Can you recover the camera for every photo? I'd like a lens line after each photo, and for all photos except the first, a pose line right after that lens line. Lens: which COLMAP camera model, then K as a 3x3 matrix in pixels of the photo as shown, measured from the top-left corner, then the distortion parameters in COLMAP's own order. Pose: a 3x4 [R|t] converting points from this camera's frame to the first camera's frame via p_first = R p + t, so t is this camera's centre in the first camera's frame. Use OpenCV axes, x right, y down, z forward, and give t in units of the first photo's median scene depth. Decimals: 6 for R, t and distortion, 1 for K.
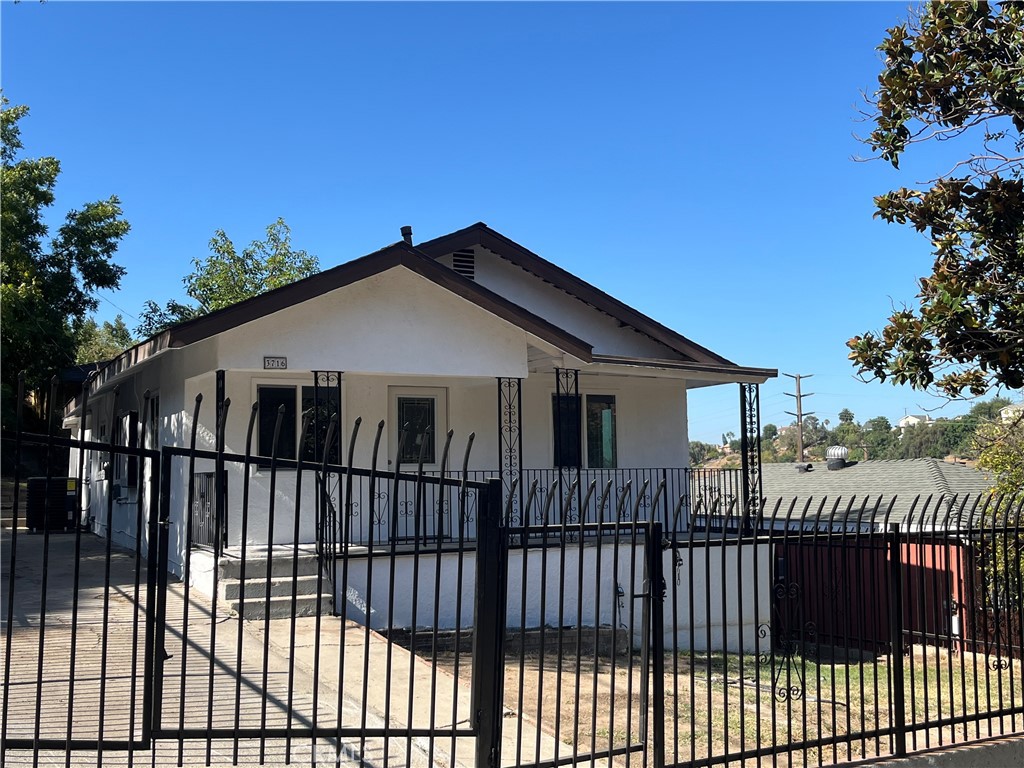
lens RADIAL K [[1061.7, 0, 512.0], [0, 1061.7, 384.0], [0, 0, 1]] dist [0.007810, 0.002219]
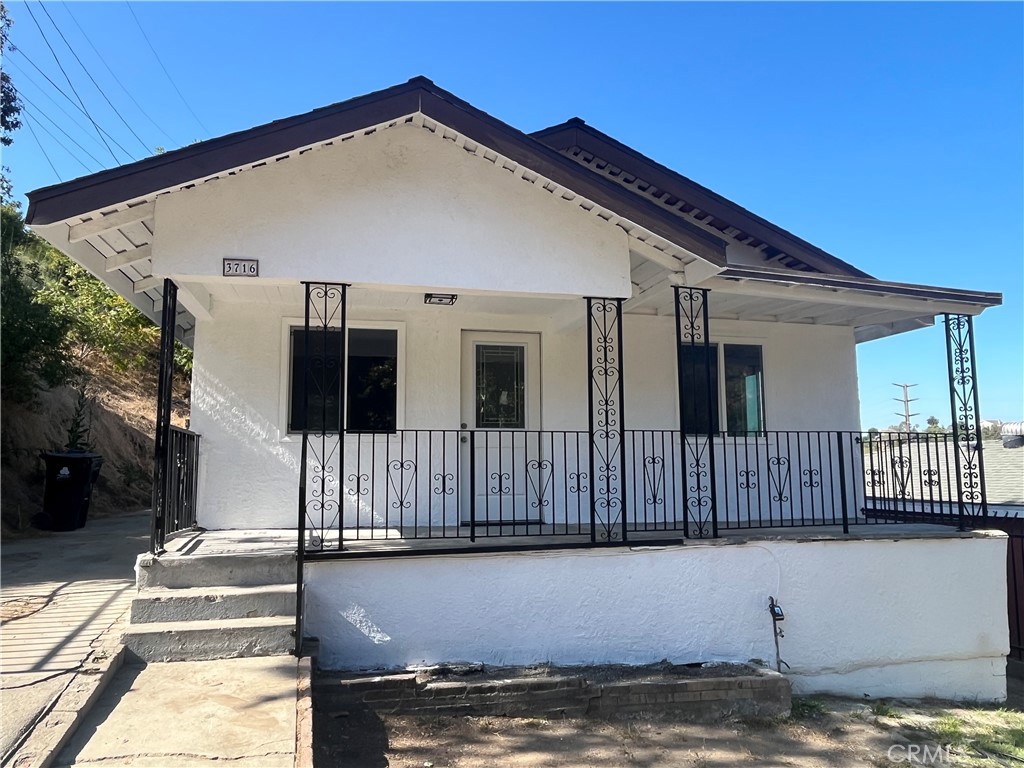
lens RADIAL K [[733.0, 0, 512.0], [0, 733.0, 384.0], [0, 0, 1]] dist [-0.035413, 0.001956]
pose [[0.974865, -0.017152, -0.222137, 0.041325], [0.012187, 0.999645, -0.023703, 0.057100], [0.222464, 0.020400, 0.974727, 0.490252]]
